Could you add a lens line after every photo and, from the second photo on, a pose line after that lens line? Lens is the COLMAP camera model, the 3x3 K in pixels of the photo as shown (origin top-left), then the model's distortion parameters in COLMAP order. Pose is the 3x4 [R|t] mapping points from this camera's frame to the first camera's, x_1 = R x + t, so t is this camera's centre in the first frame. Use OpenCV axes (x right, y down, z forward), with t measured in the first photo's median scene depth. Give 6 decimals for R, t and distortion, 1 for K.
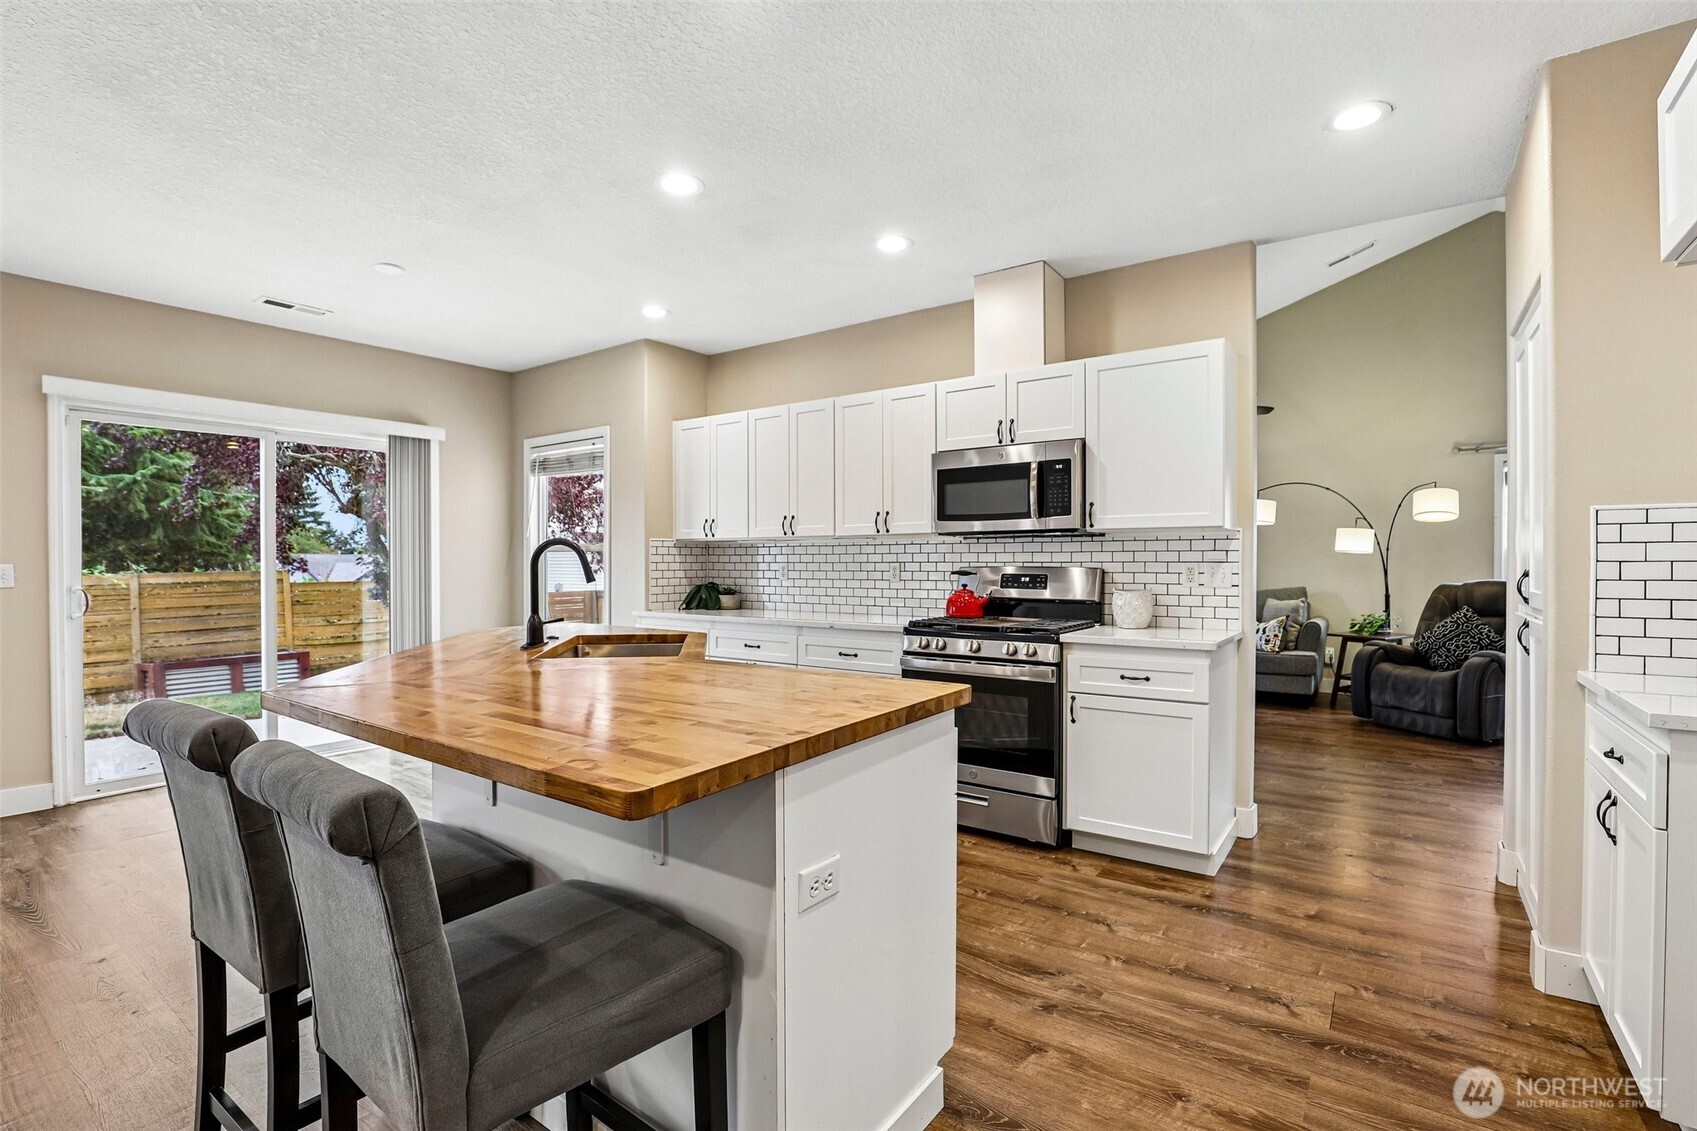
lens RADIAL K [[774.9, 0, 839.9], [0, 774.9, 565.3], [0, 0, 1]] dist [-0.036735, 0.006288]
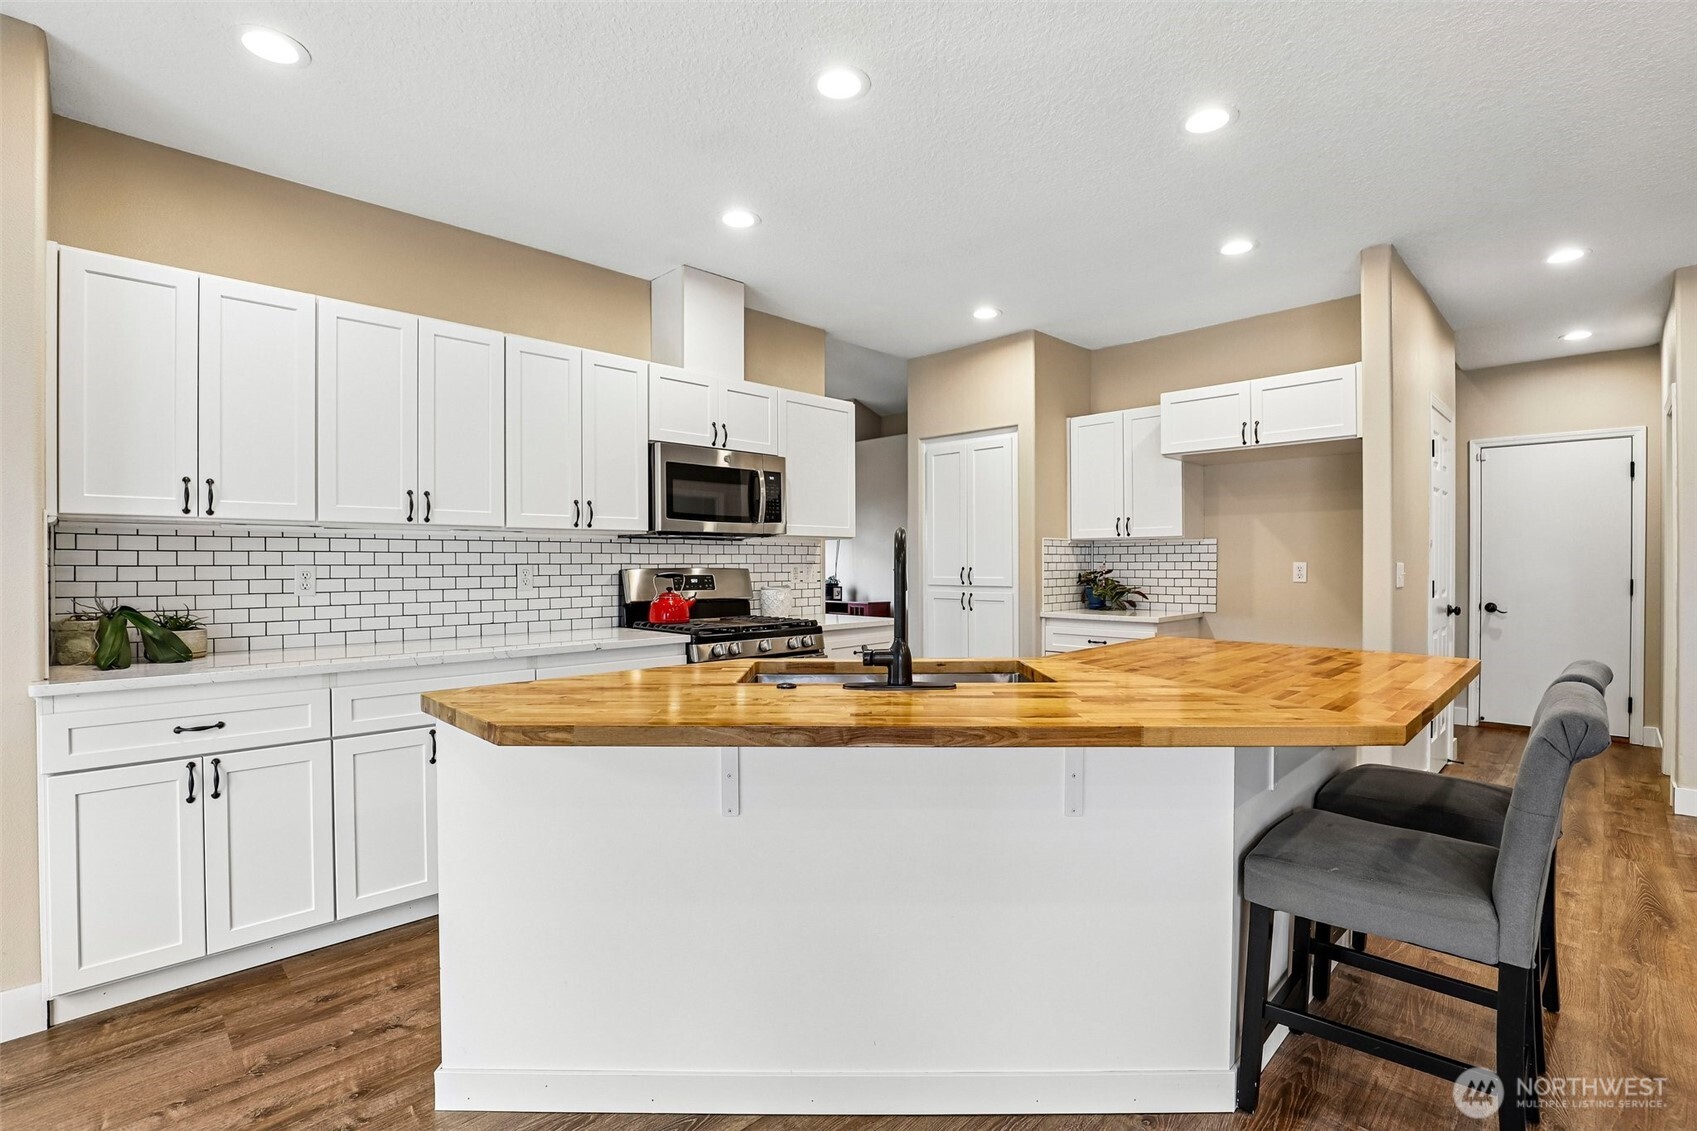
lens RADIAL K [[774.9, 0, 846.7], [0, 774.9, 565.5], [0, 0, 1]] dist [-0.036735, 0.006288]
pose [[0.162427, -0.003007, 0.986716, -0.723293], [0.005911, 0.999980, 0.002075, -0.002676], [-0.986703, 0.005495, 0.162441, 0.637450]]
